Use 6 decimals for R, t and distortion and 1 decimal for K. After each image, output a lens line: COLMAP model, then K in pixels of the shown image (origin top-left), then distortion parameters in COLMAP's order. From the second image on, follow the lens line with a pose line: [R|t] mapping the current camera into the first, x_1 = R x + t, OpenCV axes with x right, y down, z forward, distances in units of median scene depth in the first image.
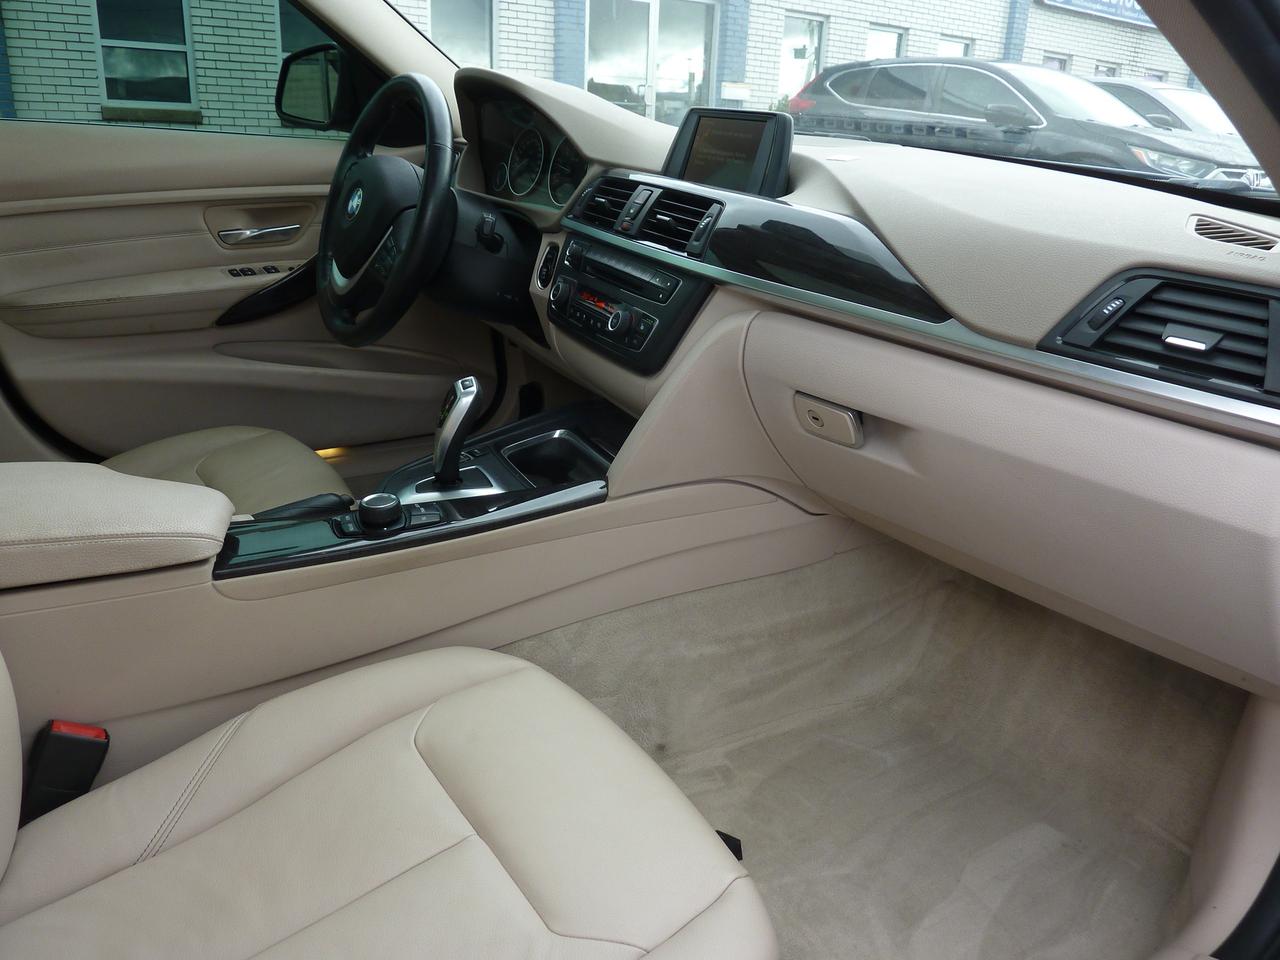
lens RADIAL K [[976.8, 0, 641.9], [0, 976.8, 477.4], [0, 0, 1]] dist [-0.029221, -0.003240]
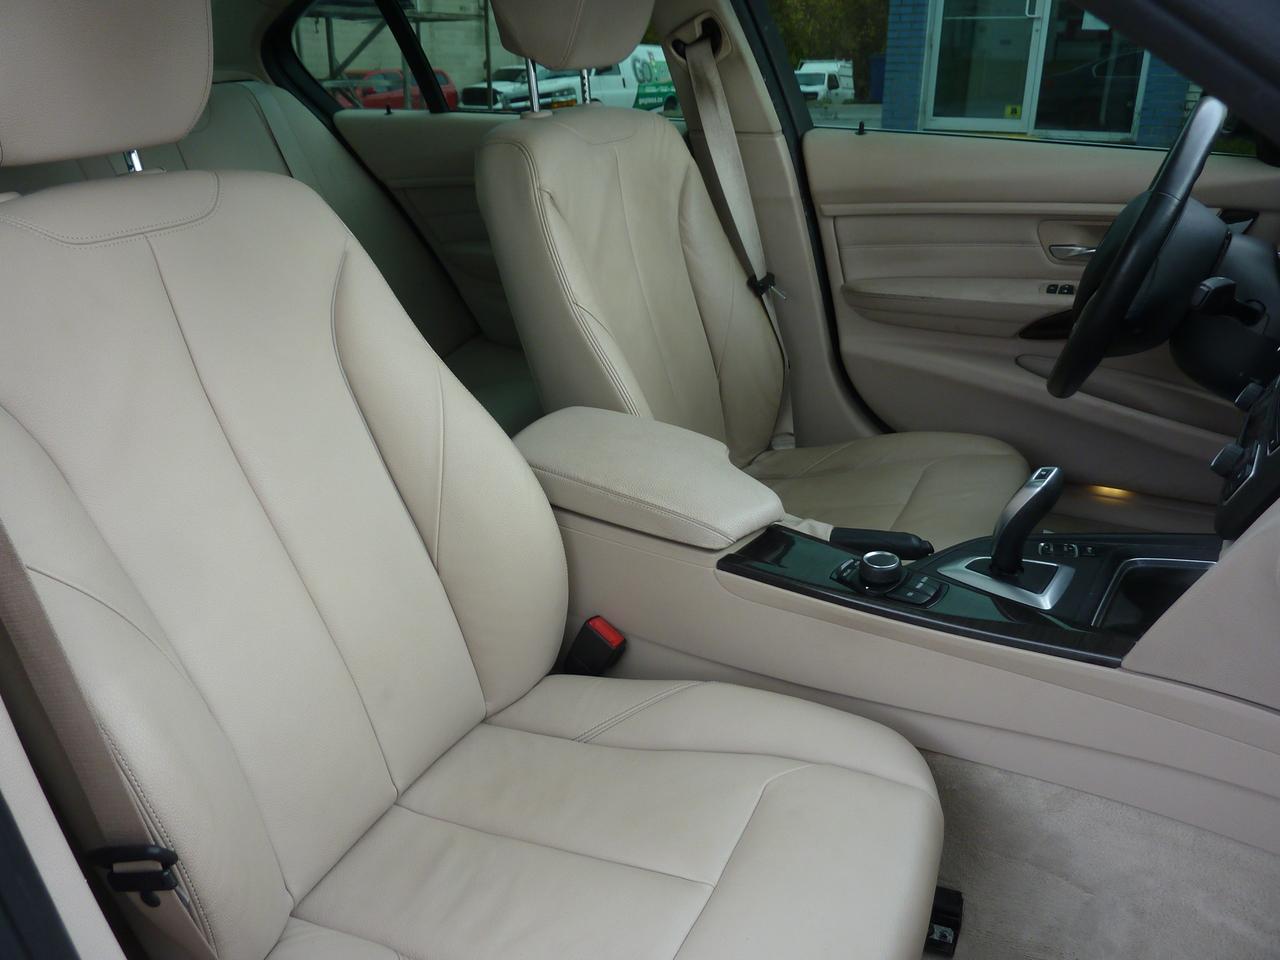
lens RADIAL K [[976.8, 0, 641.9], [0, 976.8, 477.4], [0, 0, 1]] dist [-0.029221, -0.003240]
pose [[0.461597, 0.310712, -0.830895, 0.285002], [-0.266603, 0.941942, 0.204128, -0.131754], [0.846080, 0.127294, 0.517634, 0.181425]]
